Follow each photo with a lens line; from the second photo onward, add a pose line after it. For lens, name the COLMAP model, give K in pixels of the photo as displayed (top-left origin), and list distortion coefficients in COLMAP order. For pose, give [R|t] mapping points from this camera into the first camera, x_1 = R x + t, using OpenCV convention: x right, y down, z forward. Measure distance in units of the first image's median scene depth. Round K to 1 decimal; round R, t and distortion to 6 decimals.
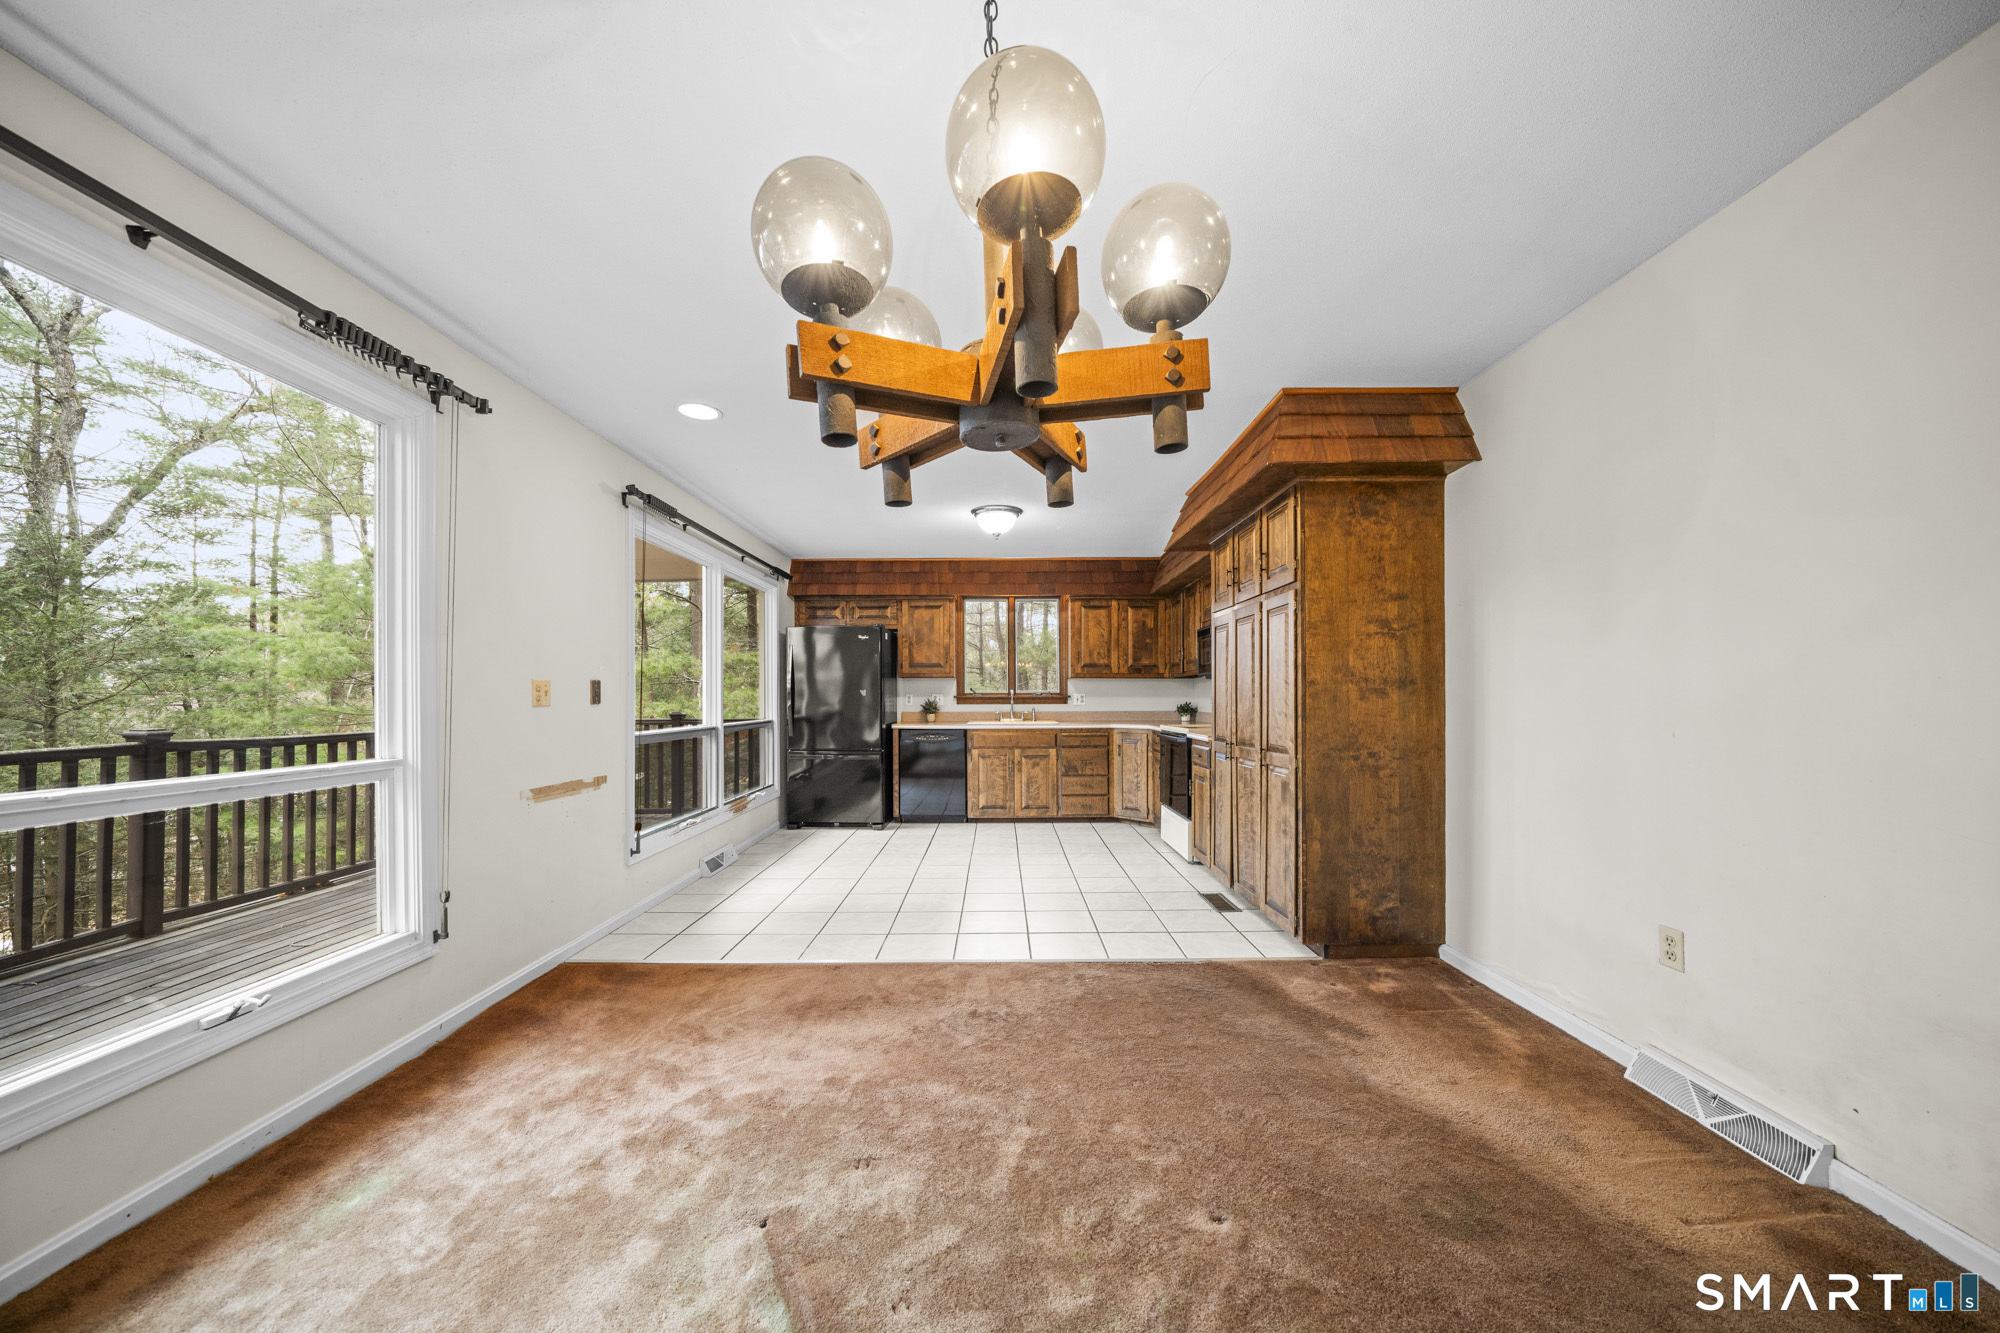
lens RADIAL K [[685.7, 0, 1002.4], [0, 685.7, 699.6], [0, 0, 1]] dist [-0.007094, 0.000222]
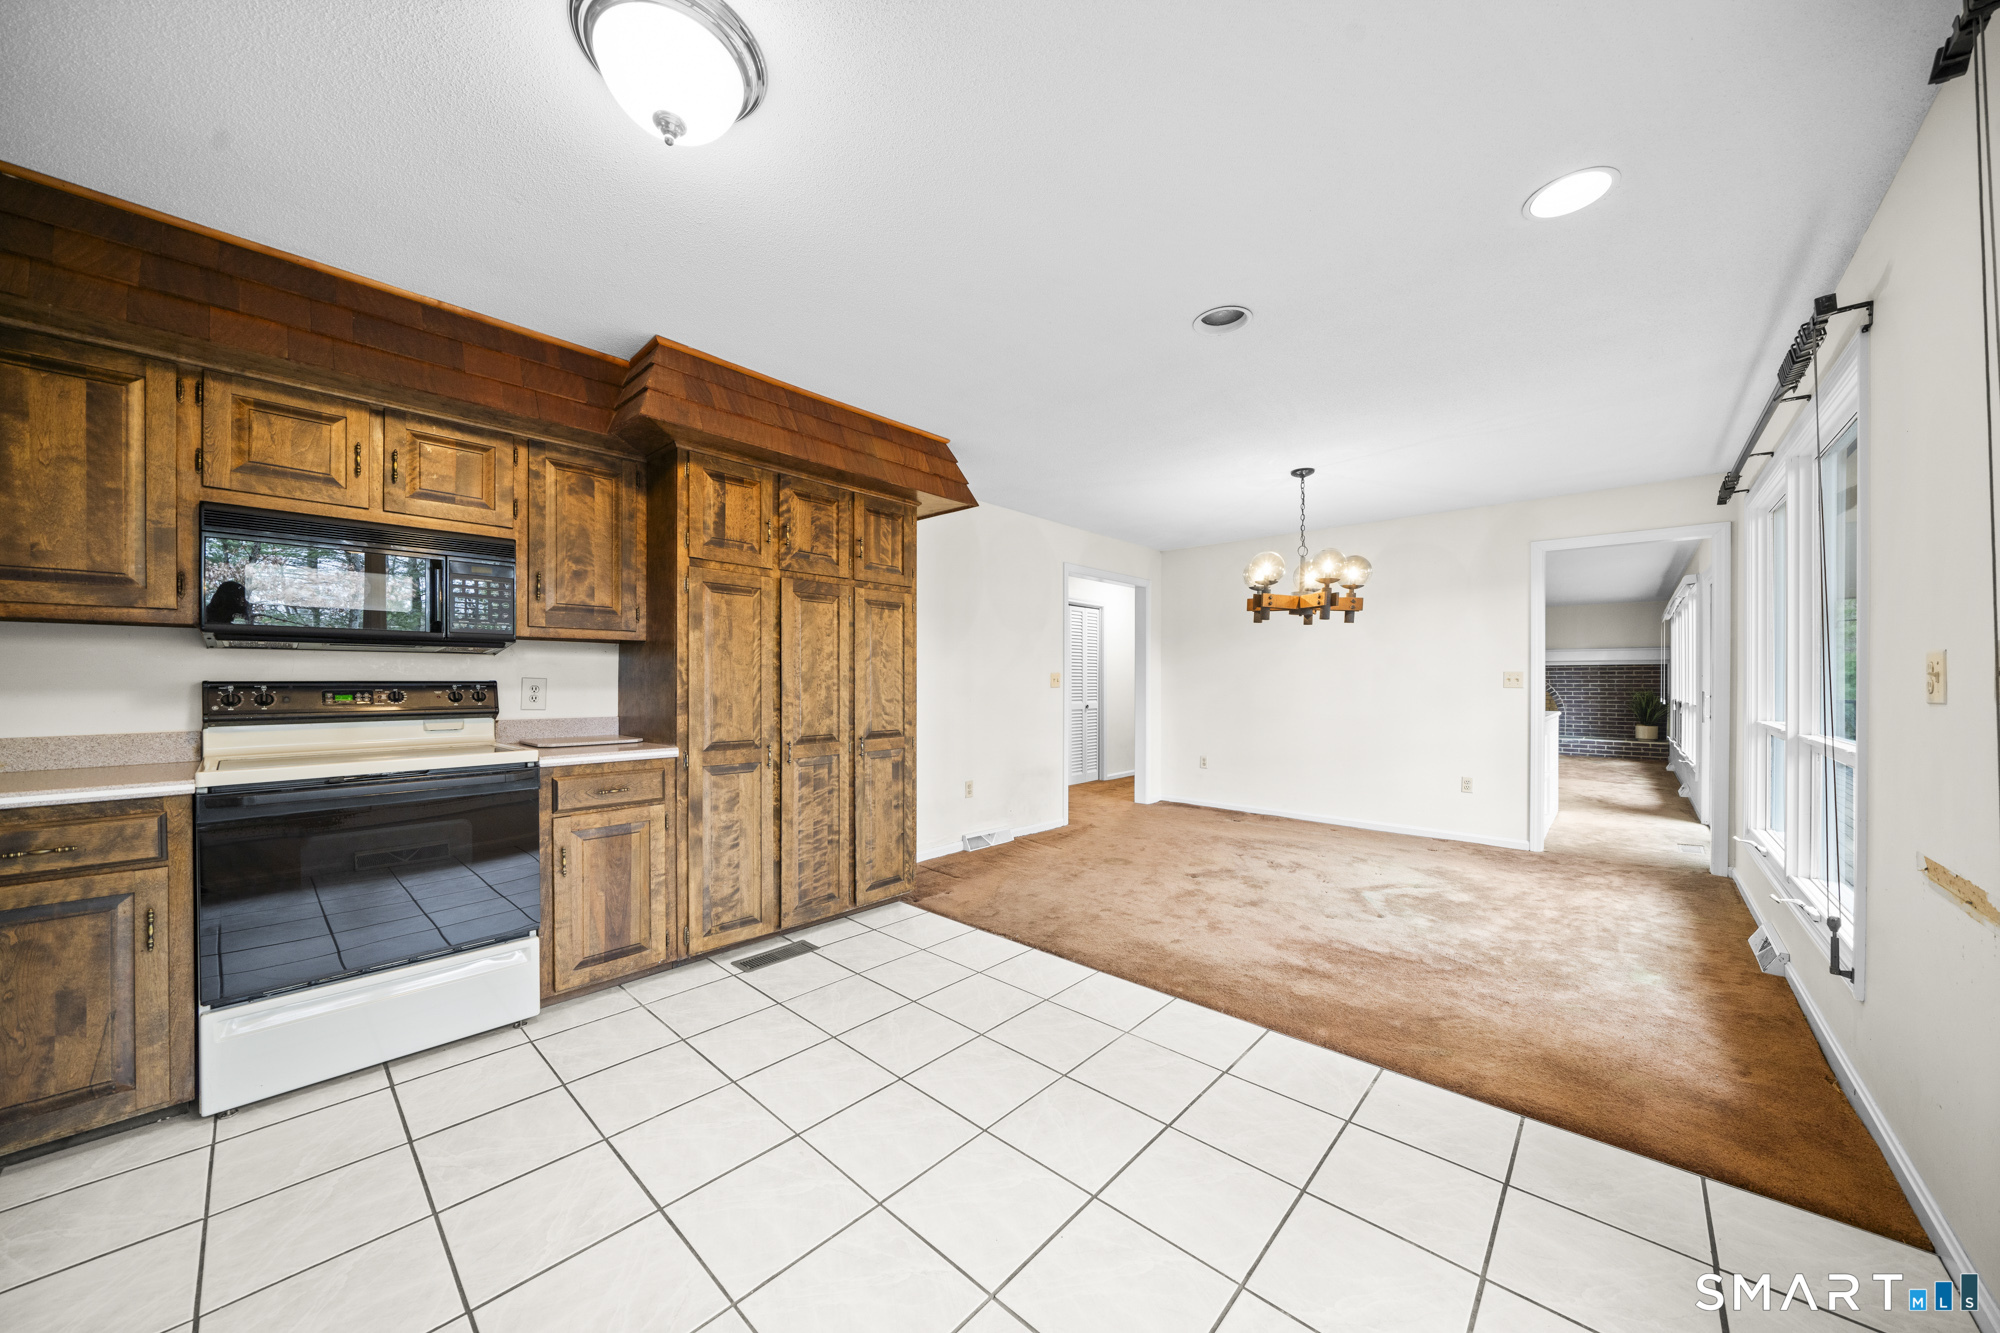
lens RADIAL K [[685.7, 0, 991.1], [0, 685.7, 686.4], [0, 0, 1]] dist [-0.007094, 0.000222]
pose [[-0.724428, -0.002162, 0.689347, -0.466303], [0.003083, 0.999975, 0.006376, -0.009145], [-0.689343, 0.006745, -0.724403, 1.695563]]
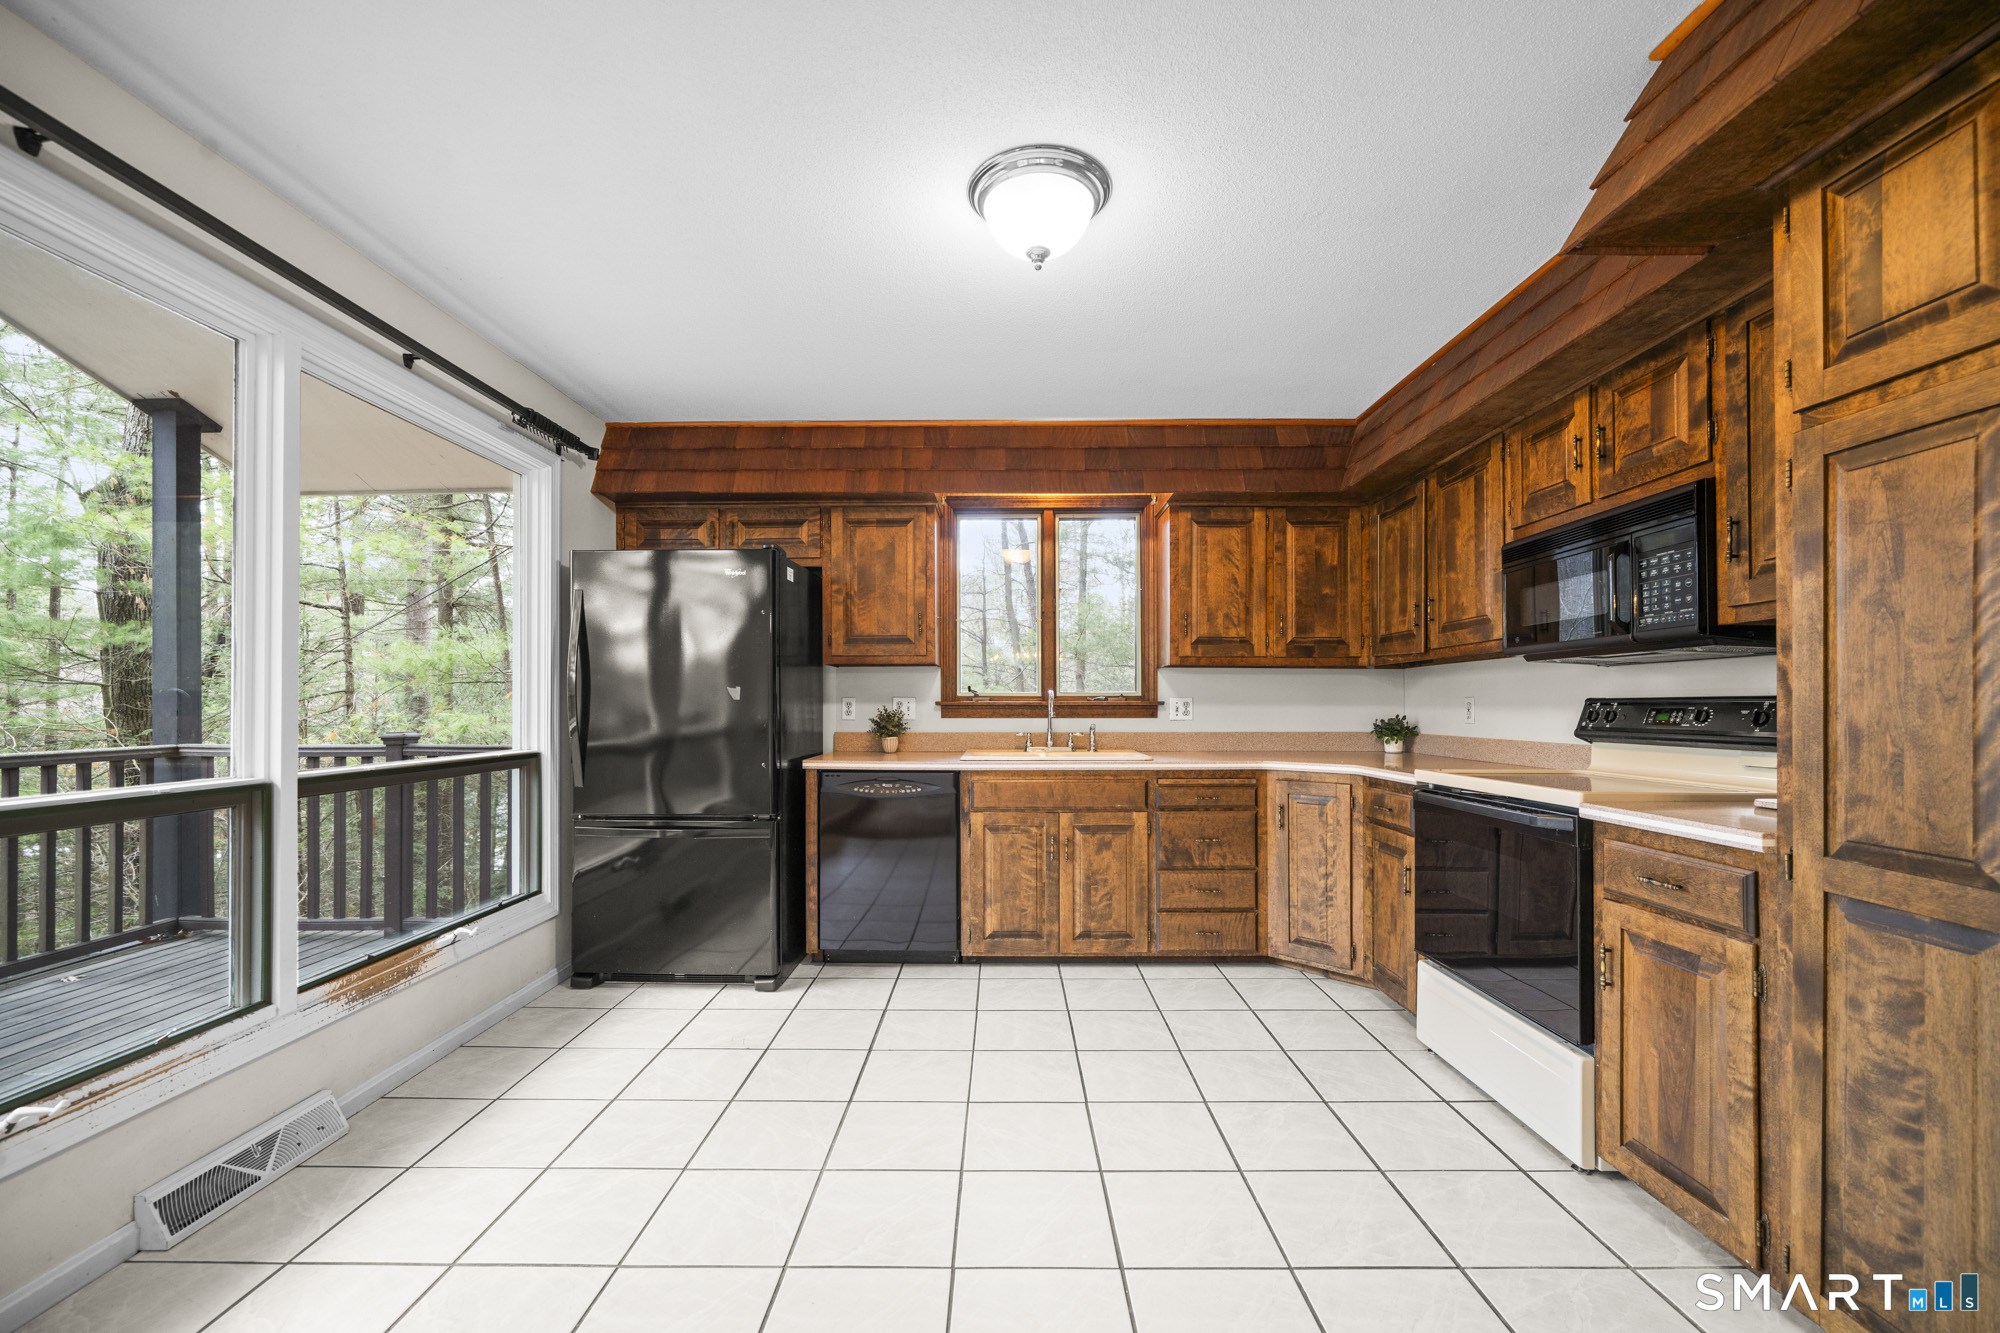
lens RADIAL K [[805.8, 0, 993.2], [0, 805.8, 699.8], [0, 0, 1]] dist [0.001208, -0.000311]
pose [[0.999829, 0.002648, -0.018311, -0.036562], [-0.002862, 0.999928, -0.011637, 0.000572], [0.018278, 0.011688, 0.999765, 0.868398]]
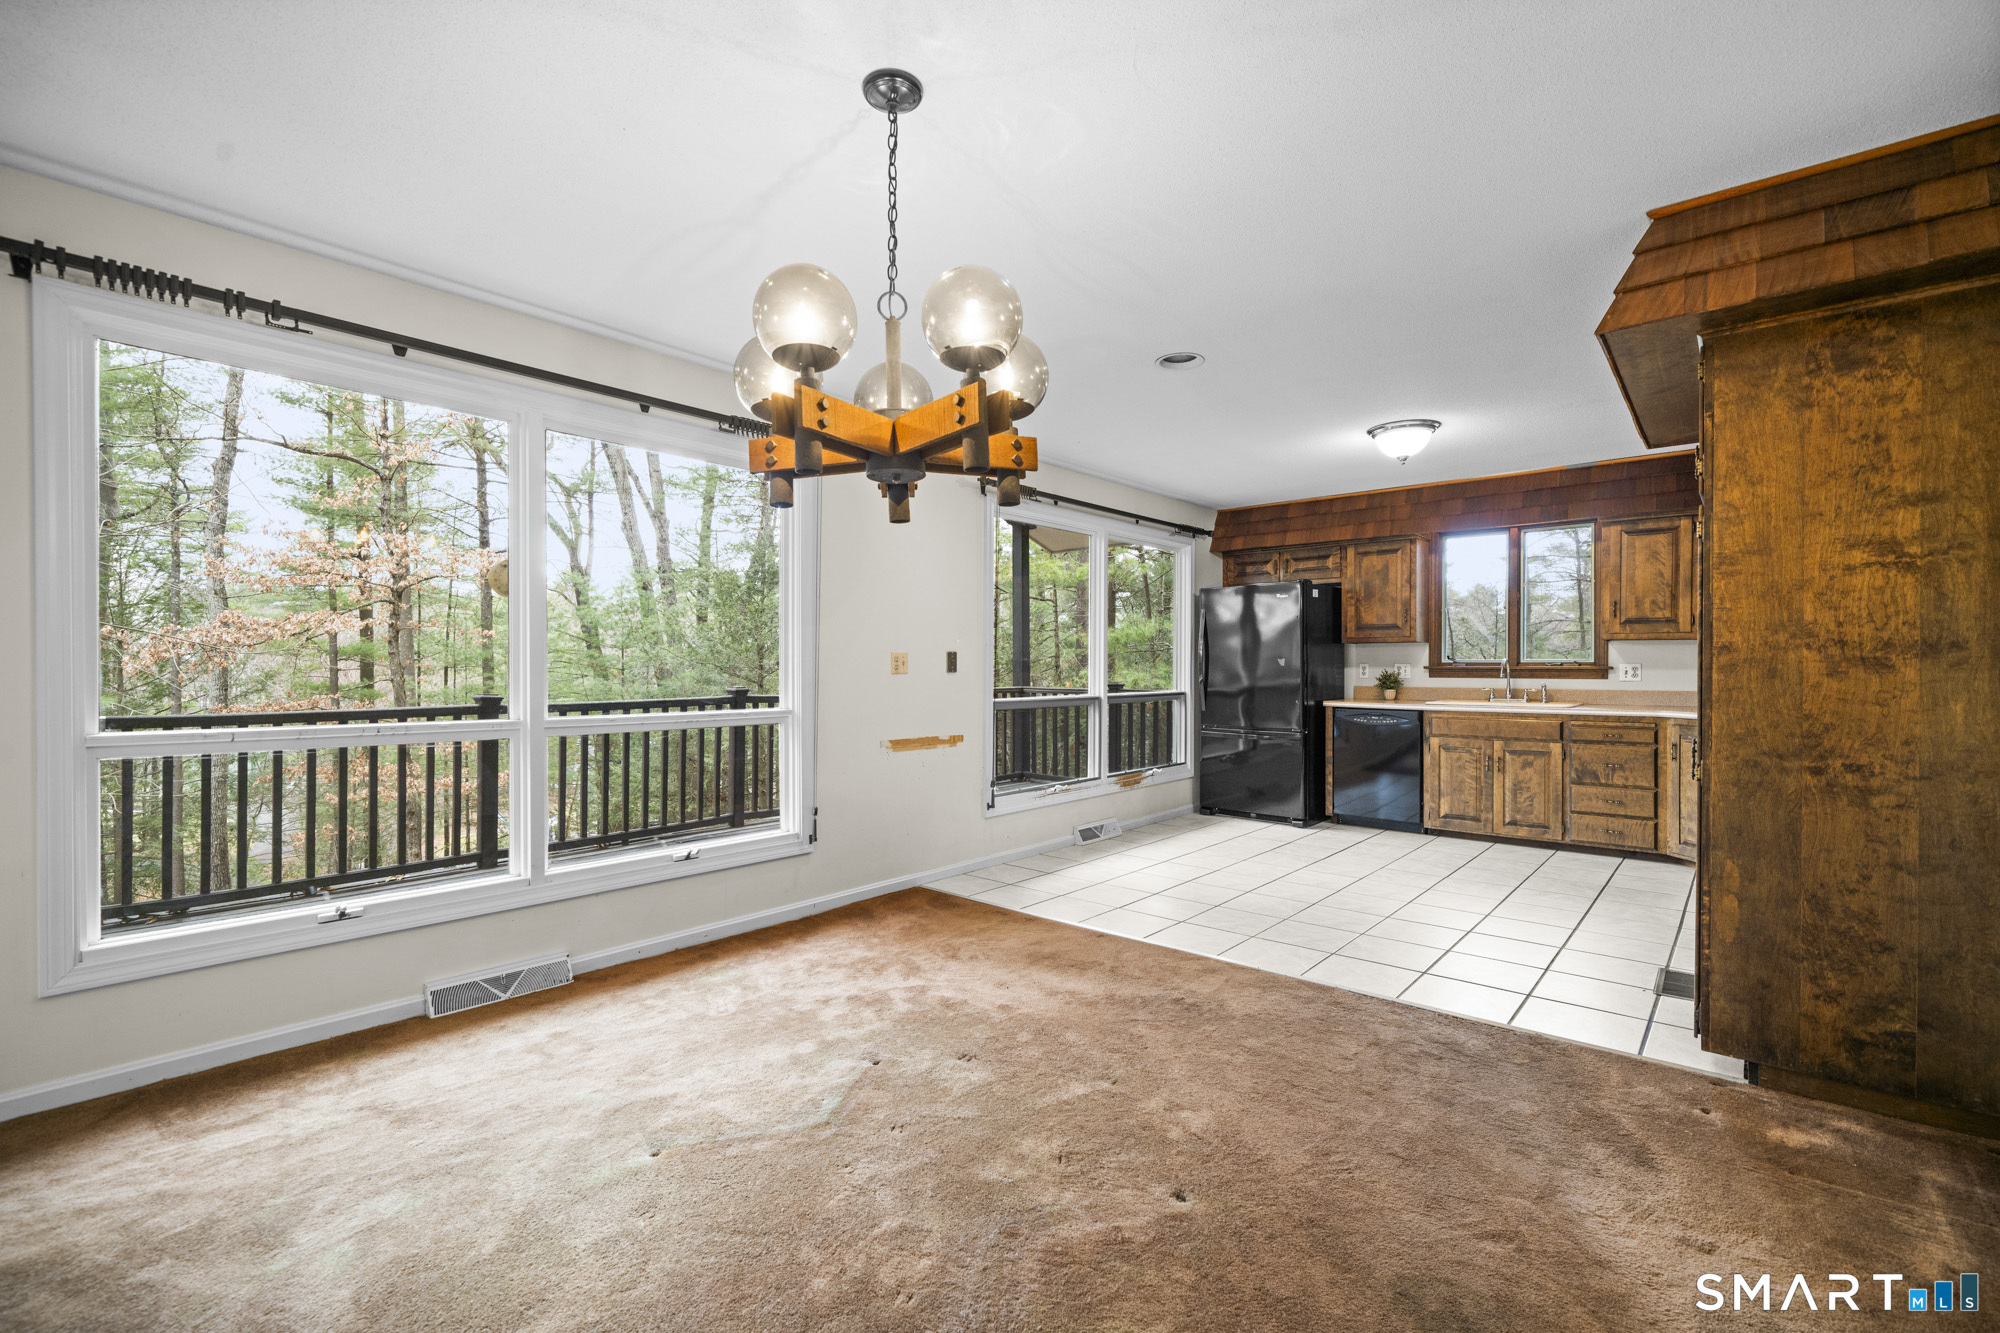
lens RADIAL K [[871.8, 0, 1006.6], [0, 871.8, 677.0], [0, 0, 1]] dist [-0.004023, 0.000658]
pose [[0.756939, 0.012070, -0.653374, 0.452204], [-0.006408, 0.999918, 0.011048, -0.002688], [0.653454, -0.004175, 0.756955, -0.056629]]
